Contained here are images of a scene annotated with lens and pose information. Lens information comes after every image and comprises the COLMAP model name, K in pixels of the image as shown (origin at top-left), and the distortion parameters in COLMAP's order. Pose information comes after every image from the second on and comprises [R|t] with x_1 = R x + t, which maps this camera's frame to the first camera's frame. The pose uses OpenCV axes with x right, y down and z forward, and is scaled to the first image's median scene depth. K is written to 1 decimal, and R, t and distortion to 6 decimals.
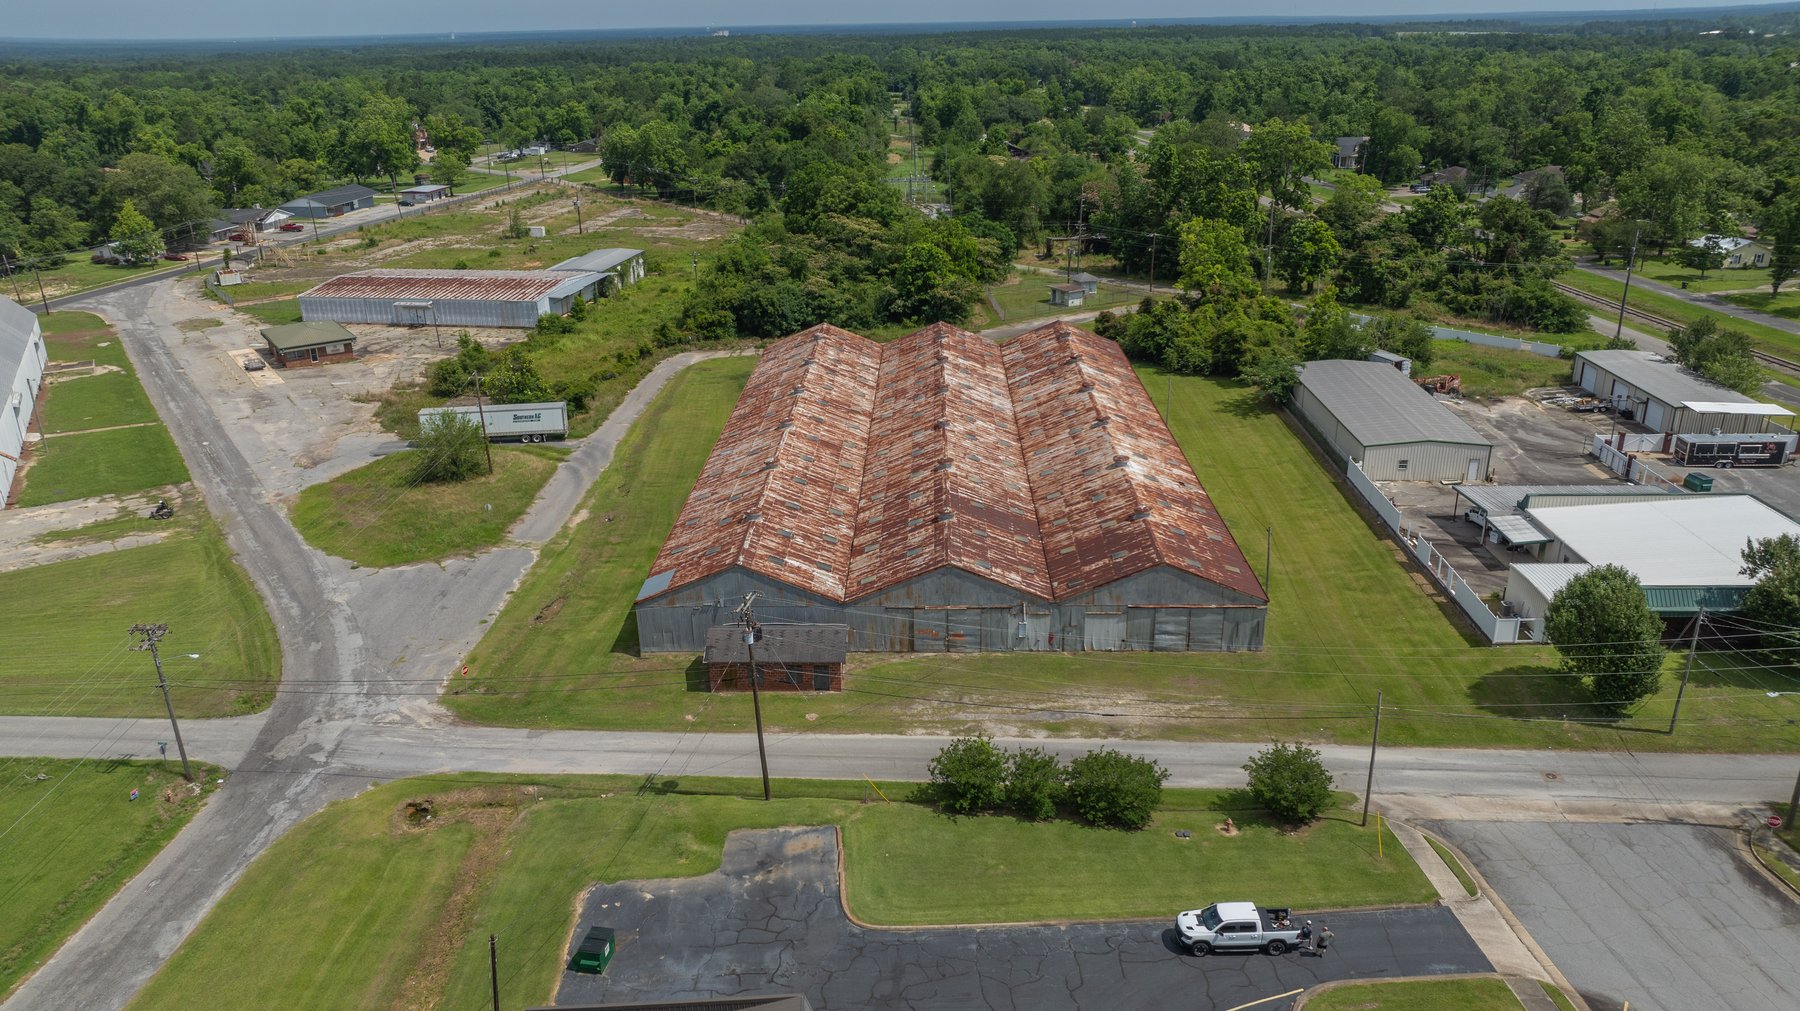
lens RADIAL K [[1266.3, 0, 896.0], [0, 1266.3, 504.2], [0, 0, 1]] dist [-0.009818, -0.000081]
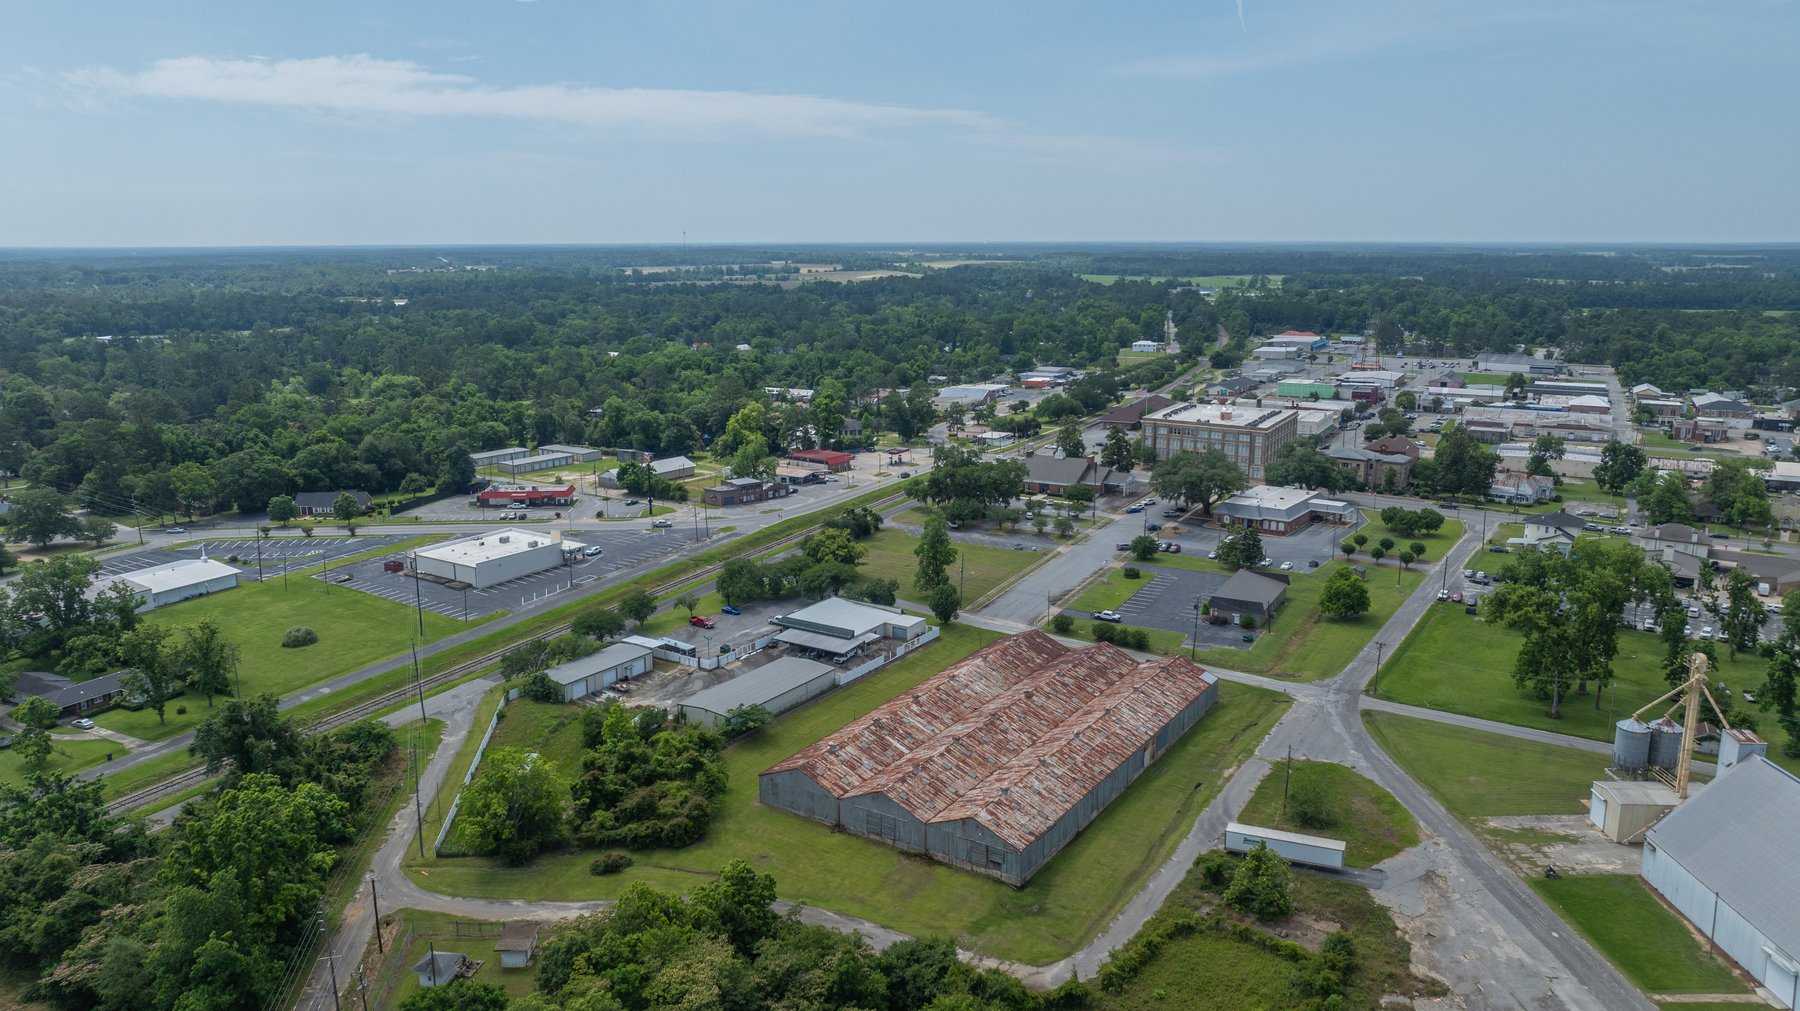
lens RADIAL K [[1267.0, 0, 898.5], [0, 1267.0, 503.8], [0, 0, 1]] dist [-0.016151, -0.004719]
pose [[-0.852696, -0.089842, 0.514624, -0.856661], [0.204509, 0.849072, 0.487086, -1.459000], [-0.480714, 0.520582, -0.705627, 2.675242]]
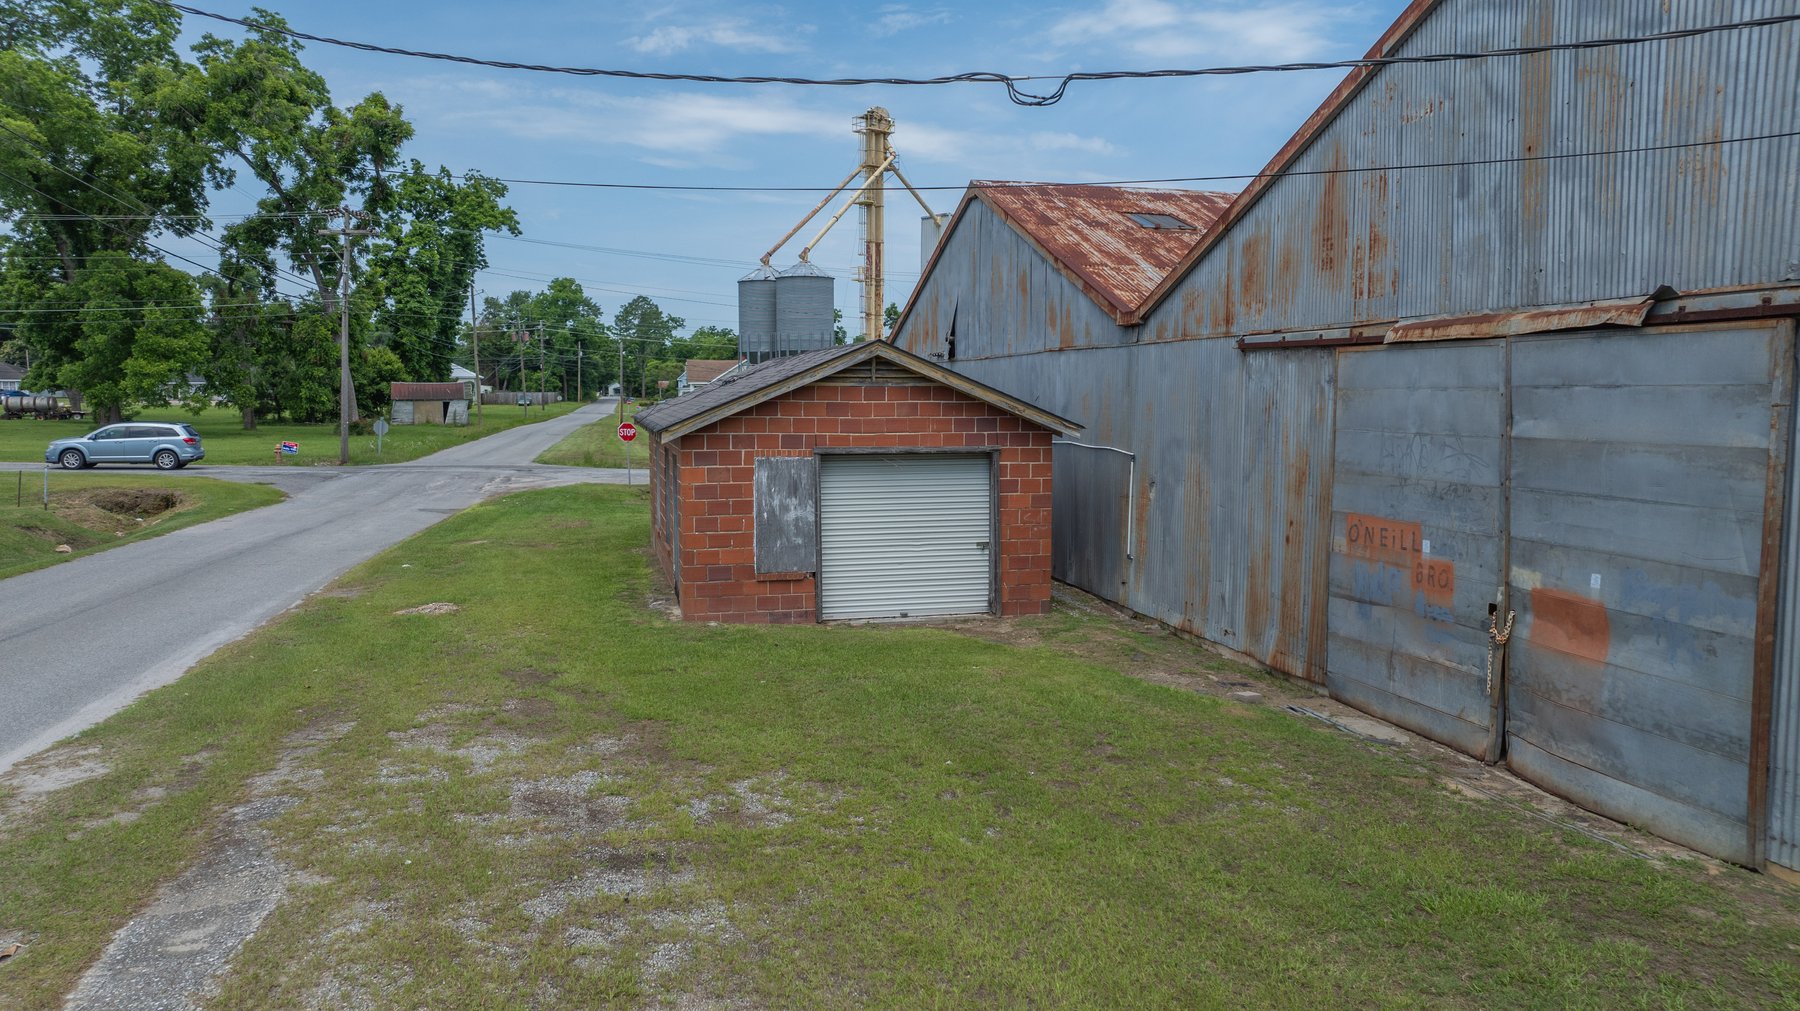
lens RADIAL K [[1267.0, 0, 898.5], [0, 1267.0, 503.8], [0, 0, 1]] dist [-0.016151, -0.004719]
pose [[0.261120, 0.099131, -0.960203, 0.121447], [-0.351048, 0.936357, 0.001204, 0.104341], [0.899212, 0.336763, 0.279301, 0.838446]]
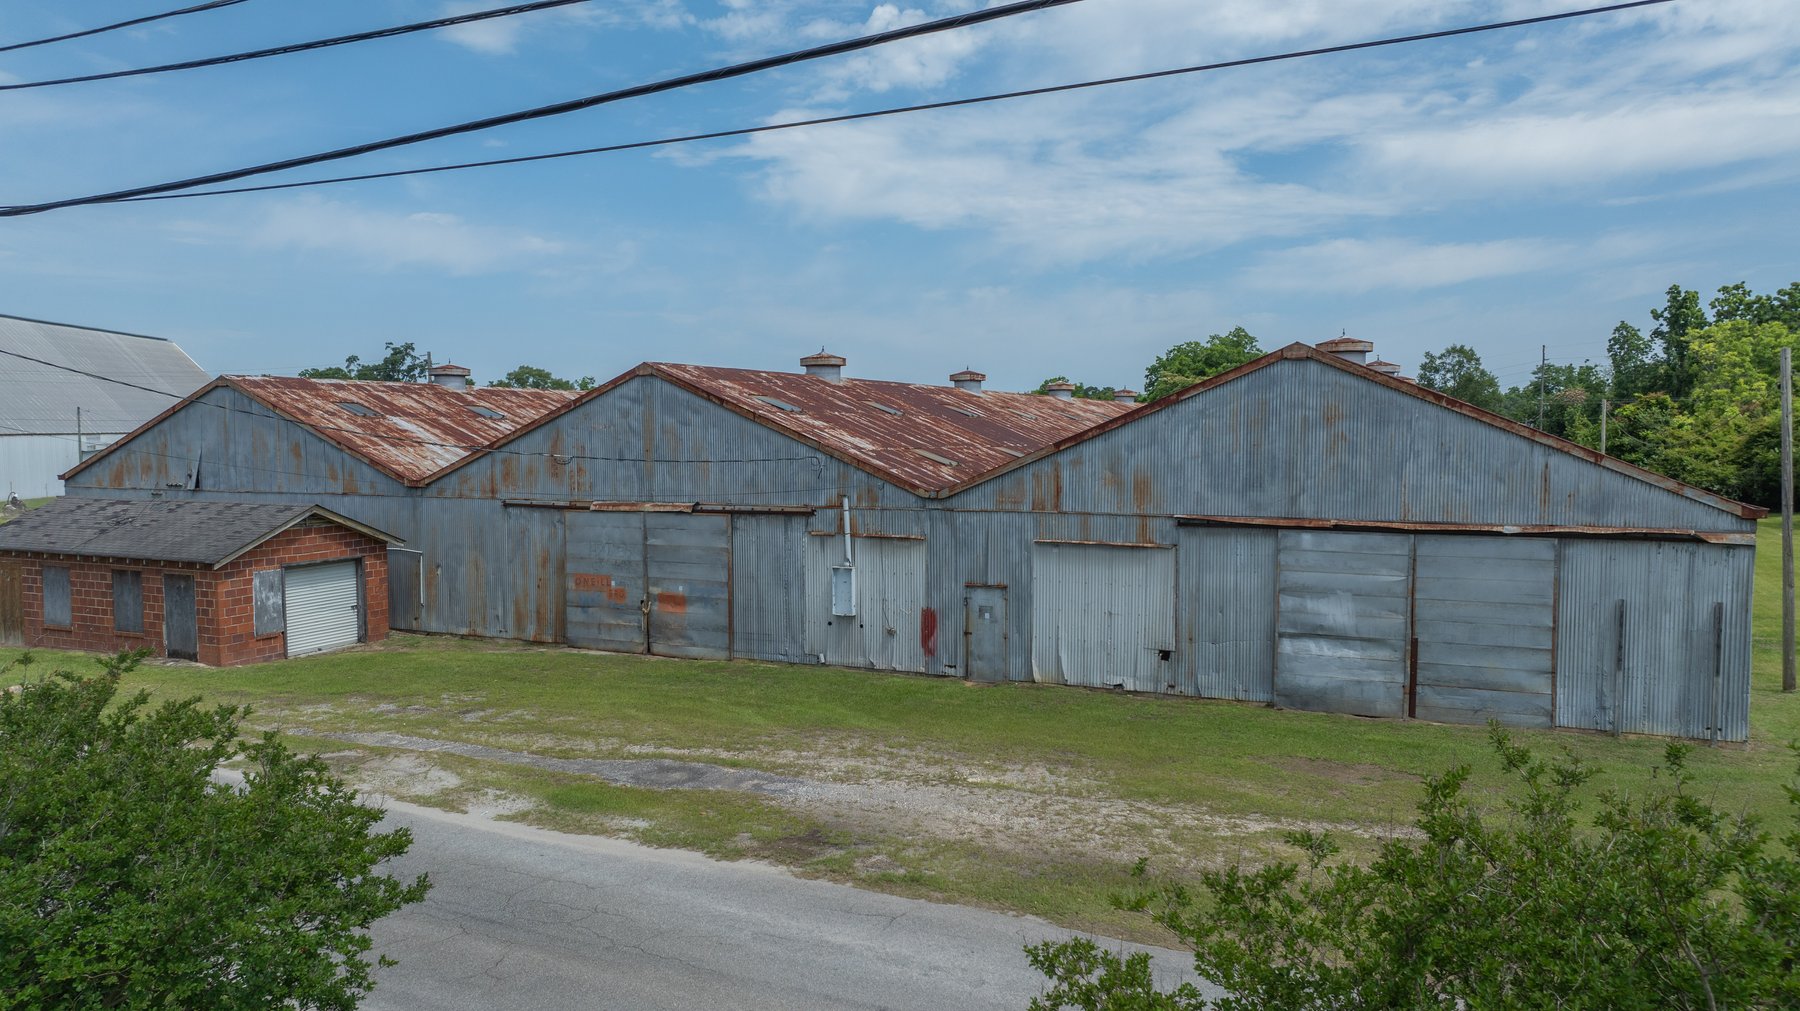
lens RADIAL K [[1267.0, 0, 898.5], [0, 1267.0, 503.8], [0, 0, 1]] dist [-0.016151, -0.004719]
pose [[0.919986, 0.037017, -0.390200, 0.212481], [-0.150967, 0.952188, -0.265606, 0.145183], [0.361712, 0.303261, 0.881588, 0.657453]]
